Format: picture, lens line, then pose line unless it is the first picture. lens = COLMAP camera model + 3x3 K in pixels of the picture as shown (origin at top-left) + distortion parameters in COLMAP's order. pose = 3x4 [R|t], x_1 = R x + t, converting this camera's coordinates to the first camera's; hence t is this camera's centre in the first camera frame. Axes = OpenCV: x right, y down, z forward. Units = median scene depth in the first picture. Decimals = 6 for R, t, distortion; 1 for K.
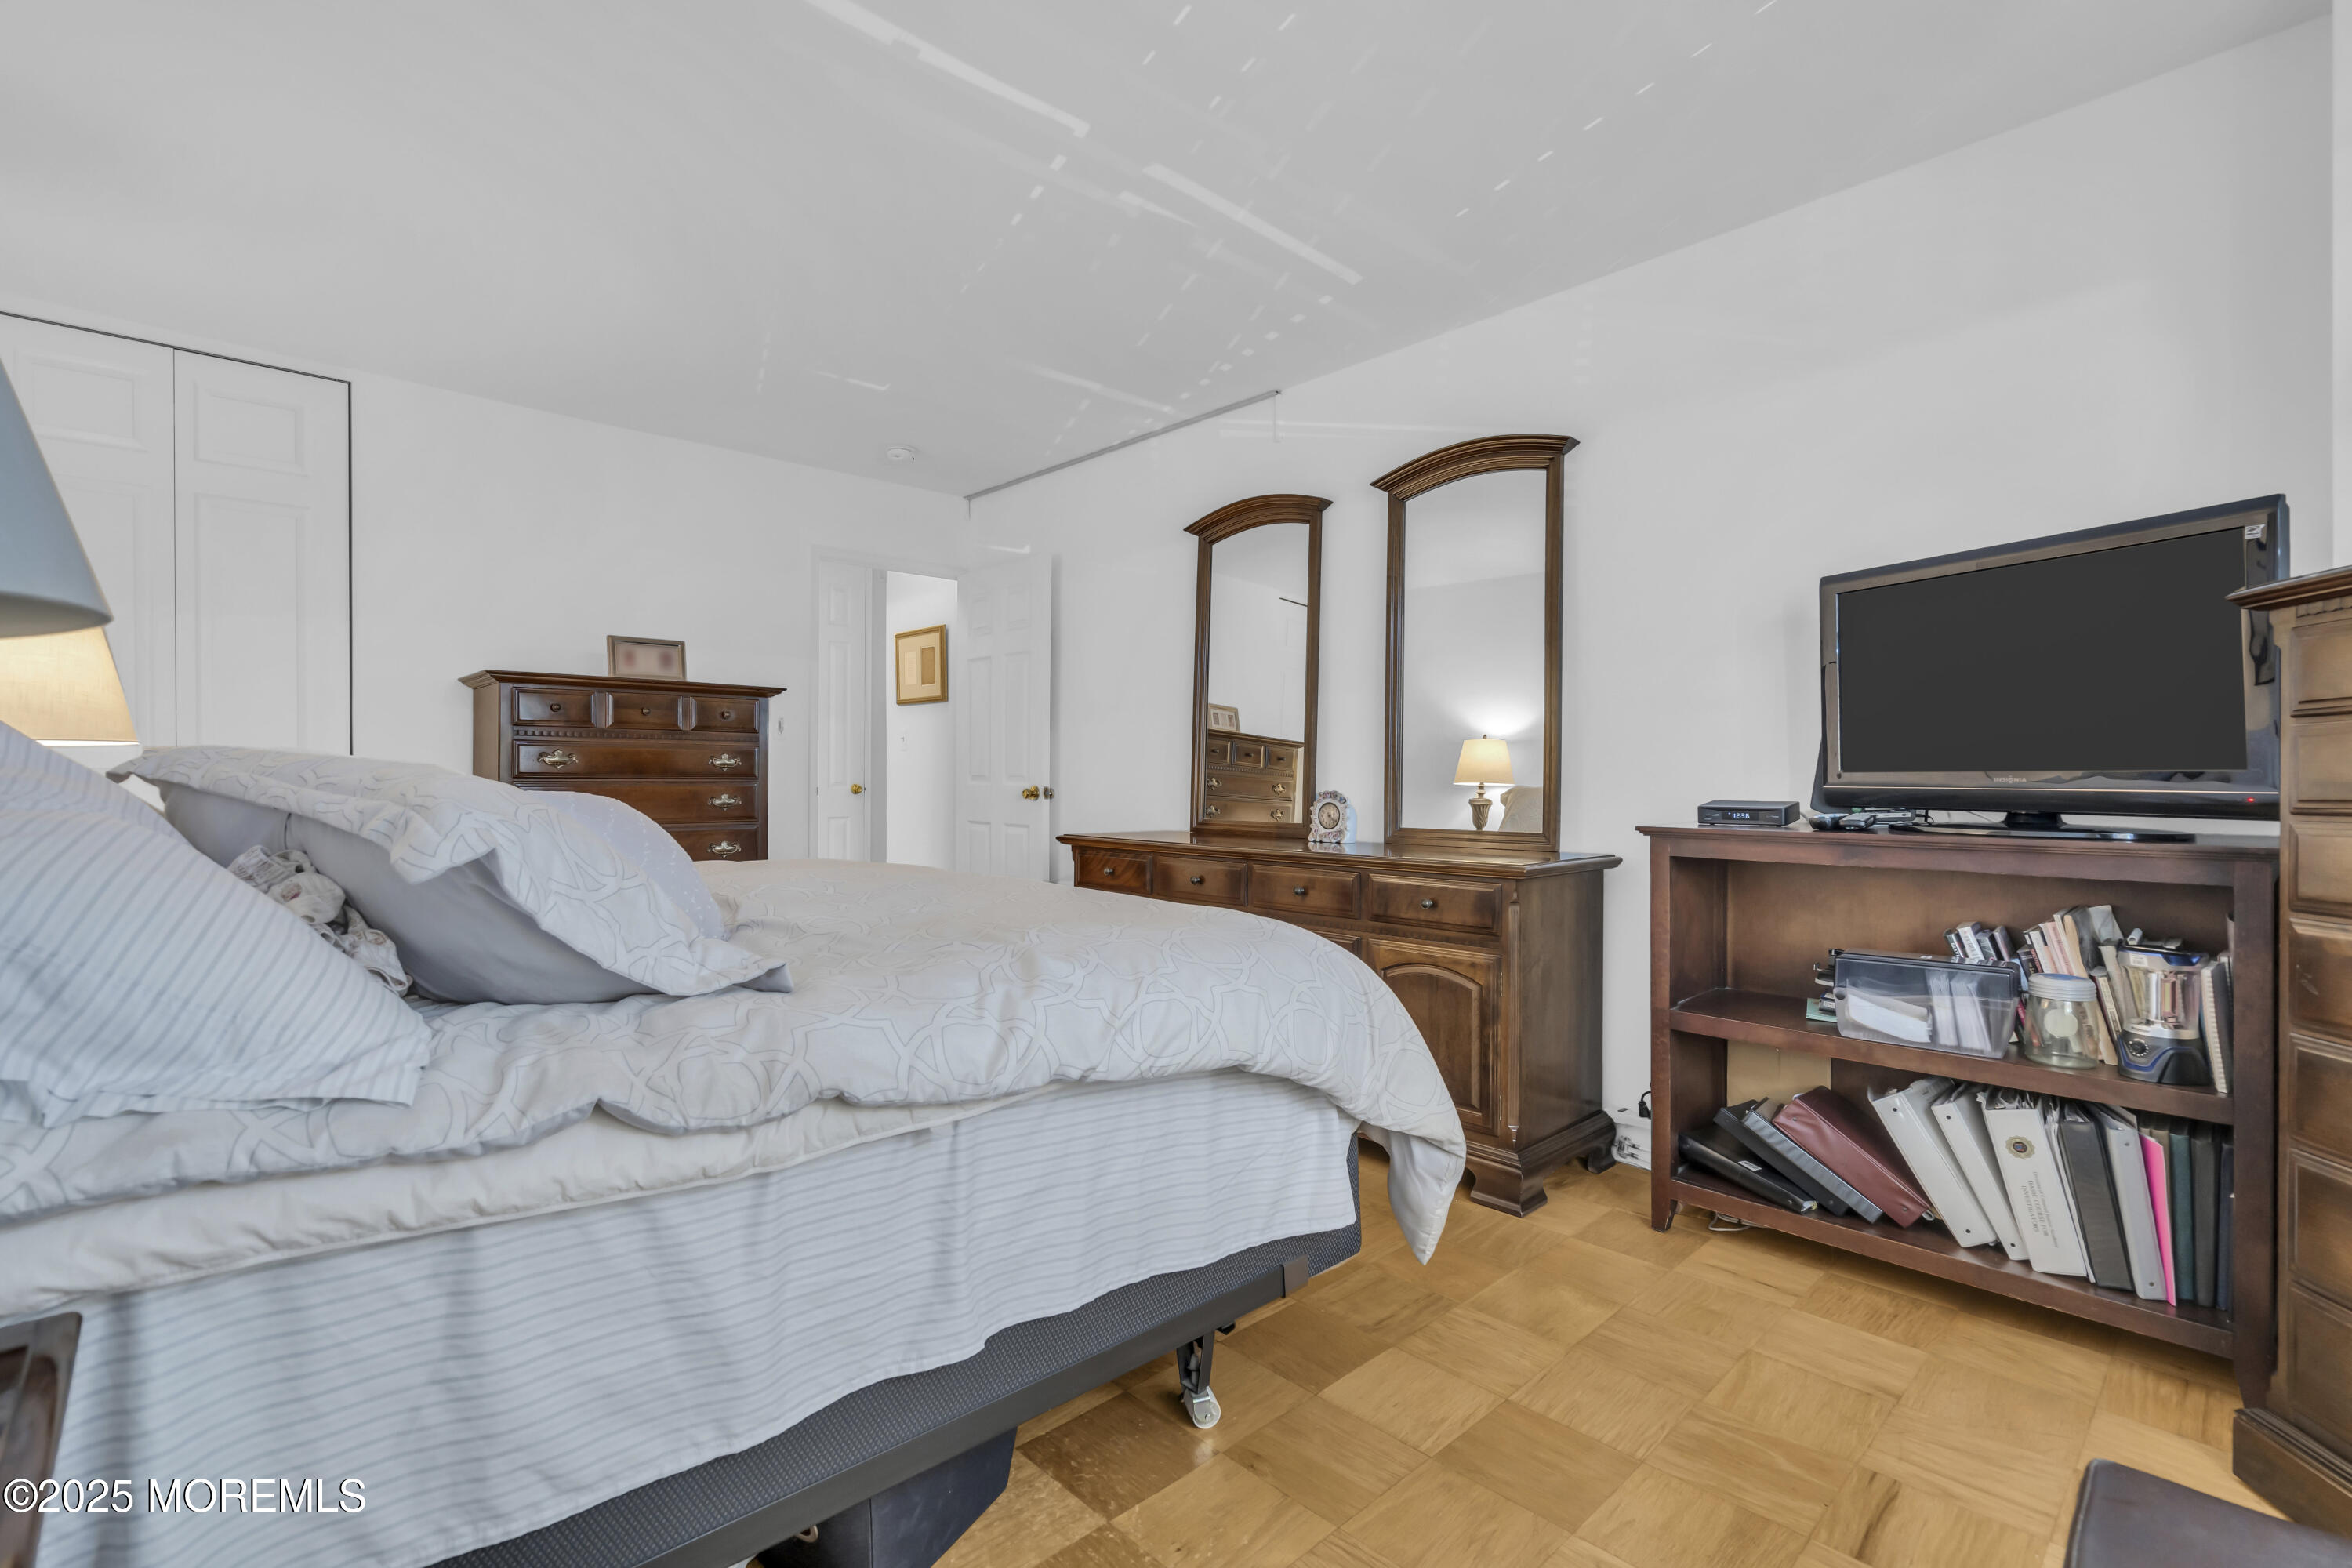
lens RADIAL K [[1067.3, 0, 1166.7], [0, 1067.3, 757.0], [0, 0, 1]] dist [-0.002096, 0.000256]
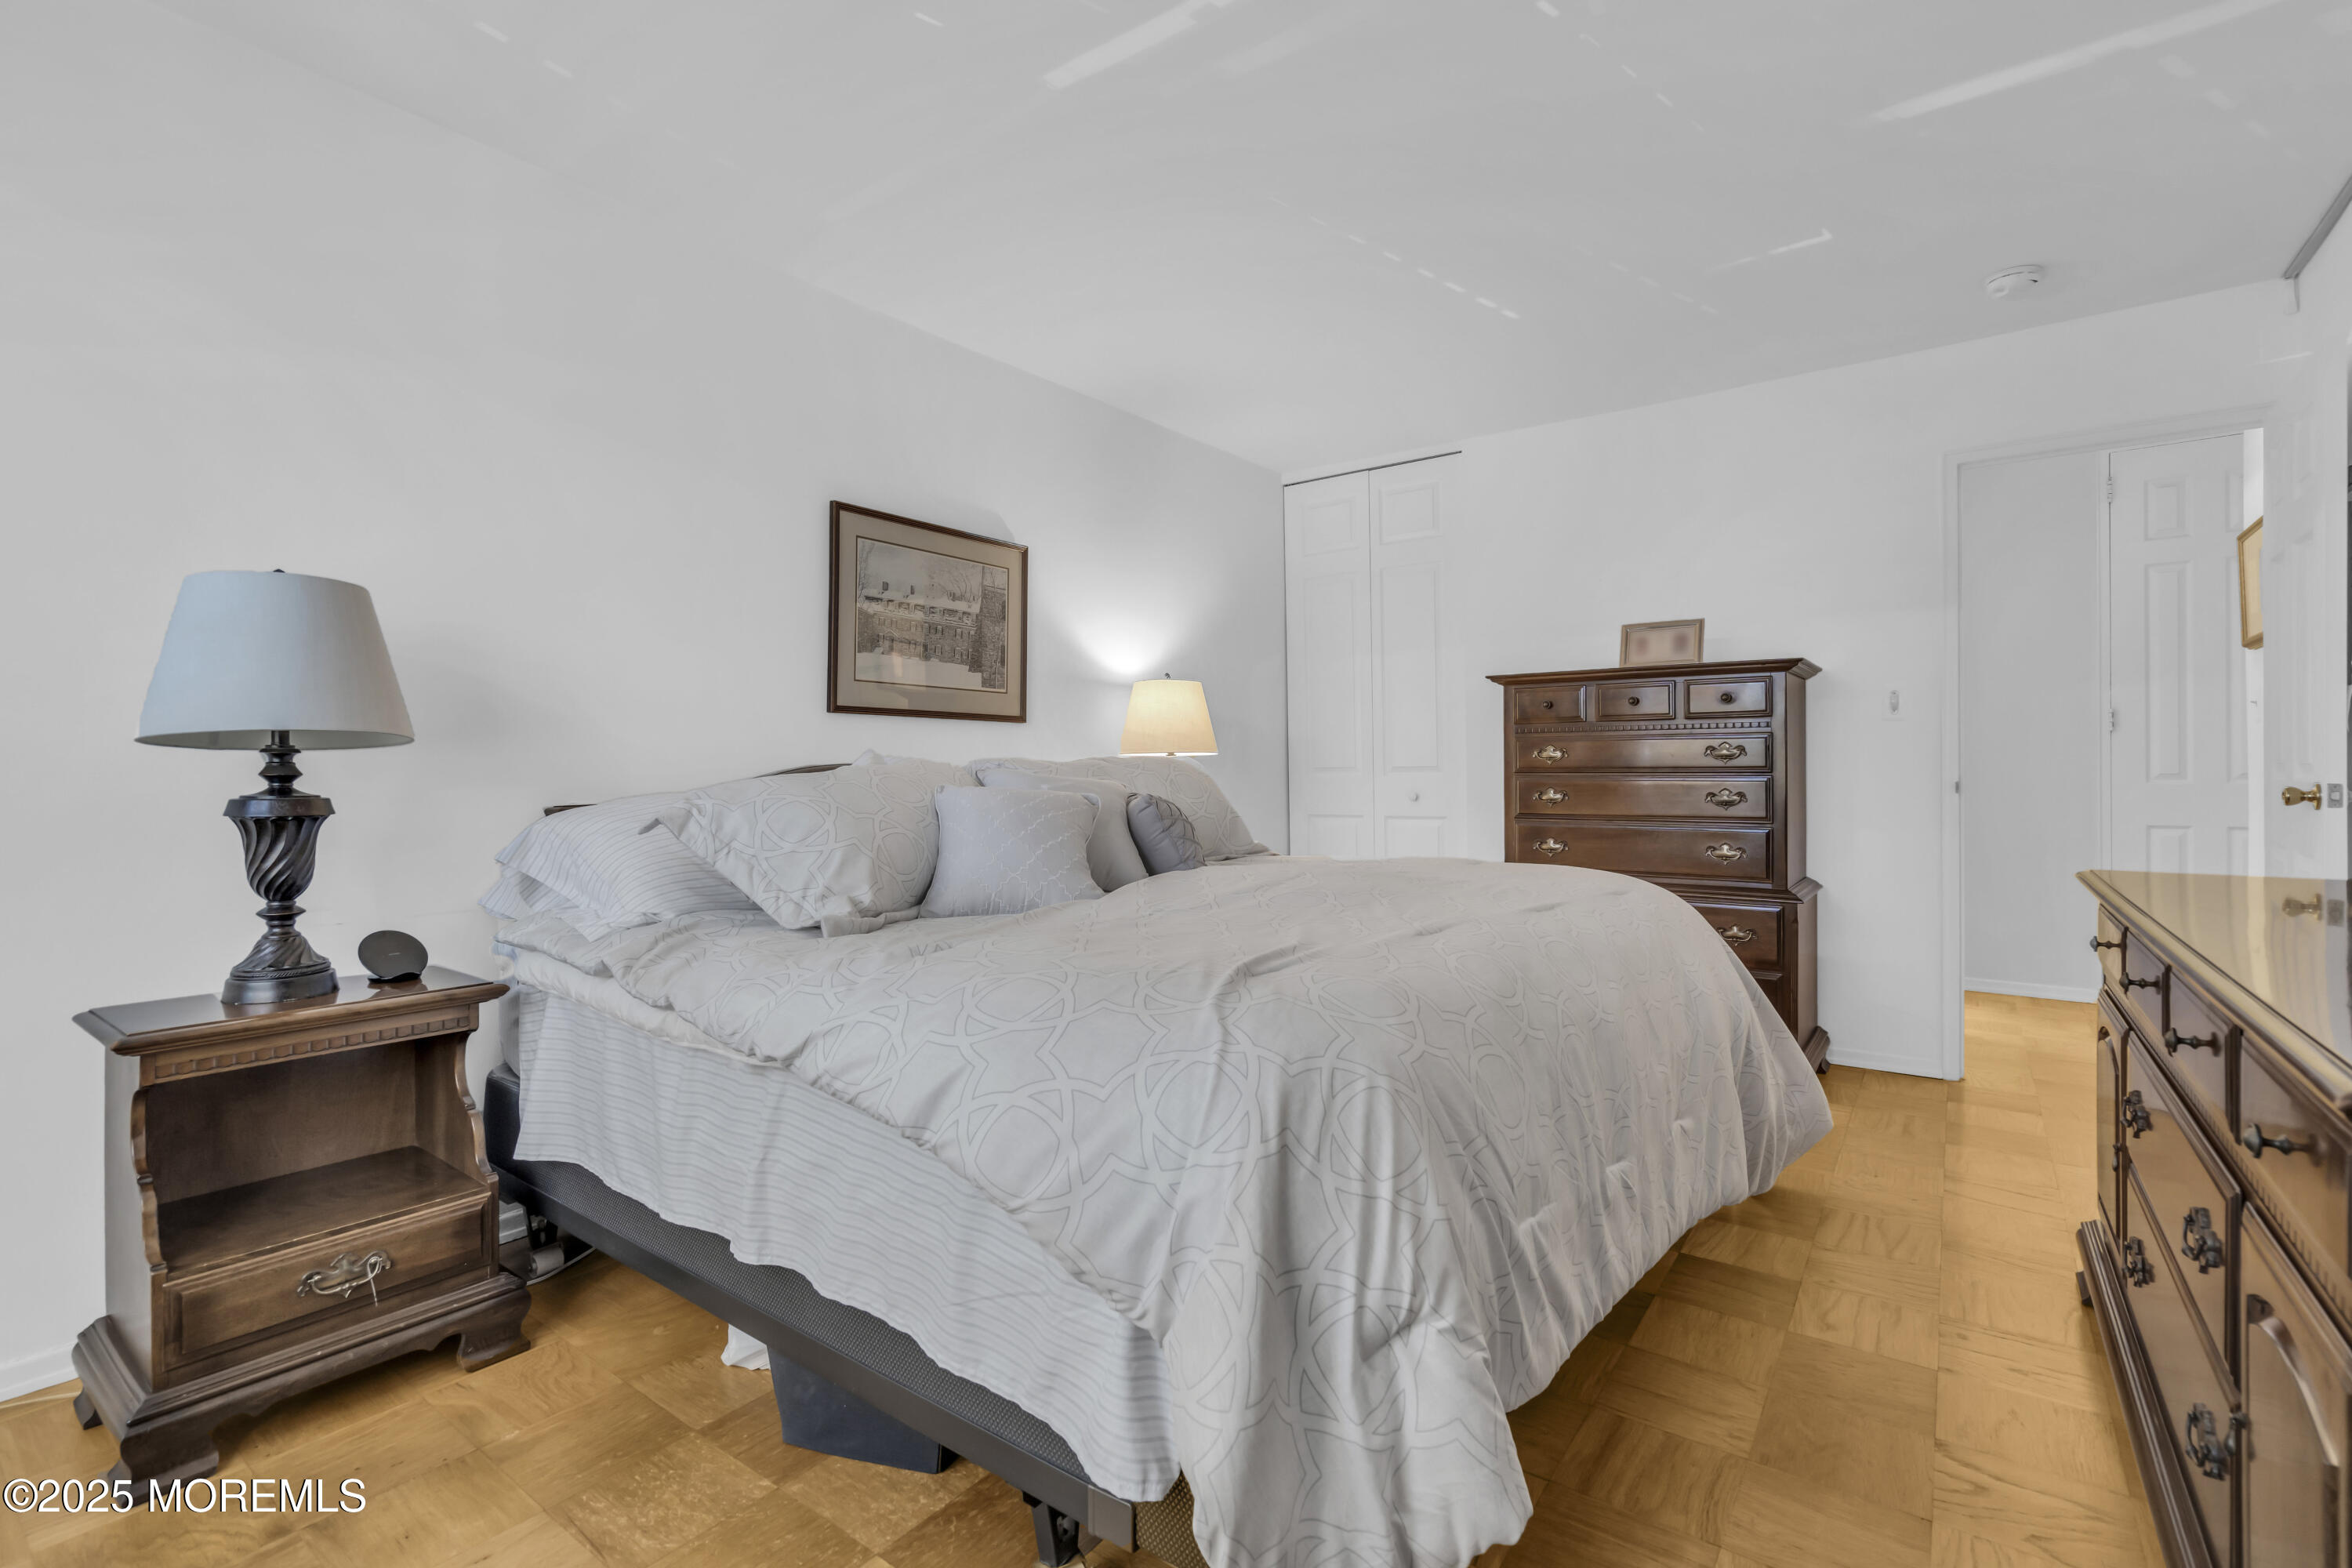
lens RADIAL K [[1067.3, 0, 1166.7], [0, 1067.3, 757.0], [0, 0, 1]] dist [-0.002096, 0.000256]
pose [[0.178891, -0.017106, -0.983720, 0.353604], [0.027045, 0.999557, -0.012463, 0.006872], [0.983497, -0.024375, 0.179274, 0.410613]]
